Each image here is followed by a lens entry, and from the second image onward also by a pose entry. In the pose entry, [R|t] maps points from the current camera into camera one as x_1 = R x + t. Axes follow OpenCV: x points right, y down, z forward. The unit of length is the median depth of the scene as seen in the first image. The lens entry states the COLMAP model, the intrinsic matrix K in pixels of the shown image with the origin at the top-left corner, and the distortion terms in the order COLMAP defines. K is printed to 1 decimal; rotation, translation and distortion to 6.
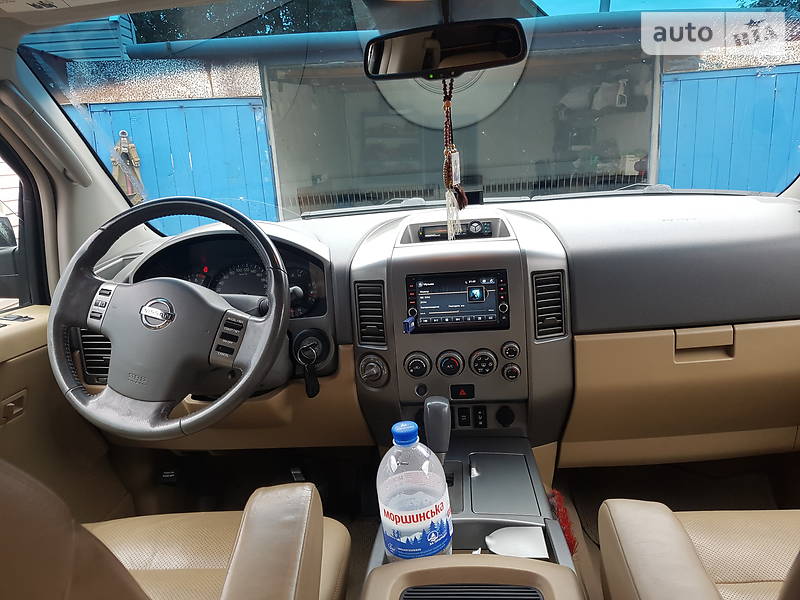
lens RADIAL K [[642.6, 0, 397.4], [0, 642.6, 304.4], [0, 0, 1]] dist [0.131983, -0.223561]
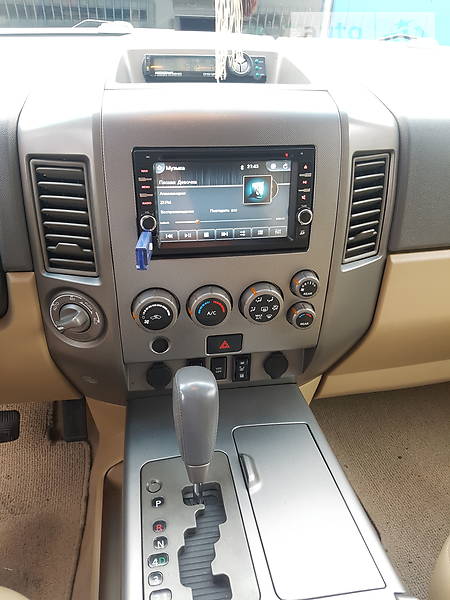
lens RADIAL K [[481.9, 0, 227.9], [0, 481.9, 299.0], [0, 0, 1]] dist [0.131983, -0.223561]
pose [[0.960584, -0.041345, 0.274896, -0.026025], [-0.039565, 0.958477, 0.282411, -0.043368], [-0.275158, -0.282156, 0.919063, 0.576920]]
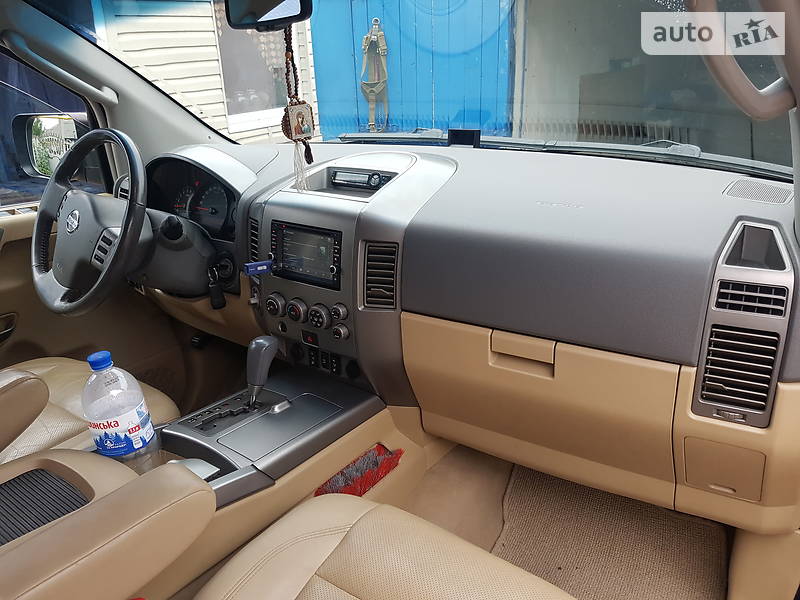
lens RADIAL K [[655.1, 0, 402.7], [0, 655.1, 309.5], [0, 0, 1]] dist [0.252899, -0.730190]
pose [[0.835336, 0.231950, -0.498411, 0.765523], [-0.133802, 0.965149, 0.224908, -0.176787], [0.533209, -0.121185, 0.837259, 0.179266]]
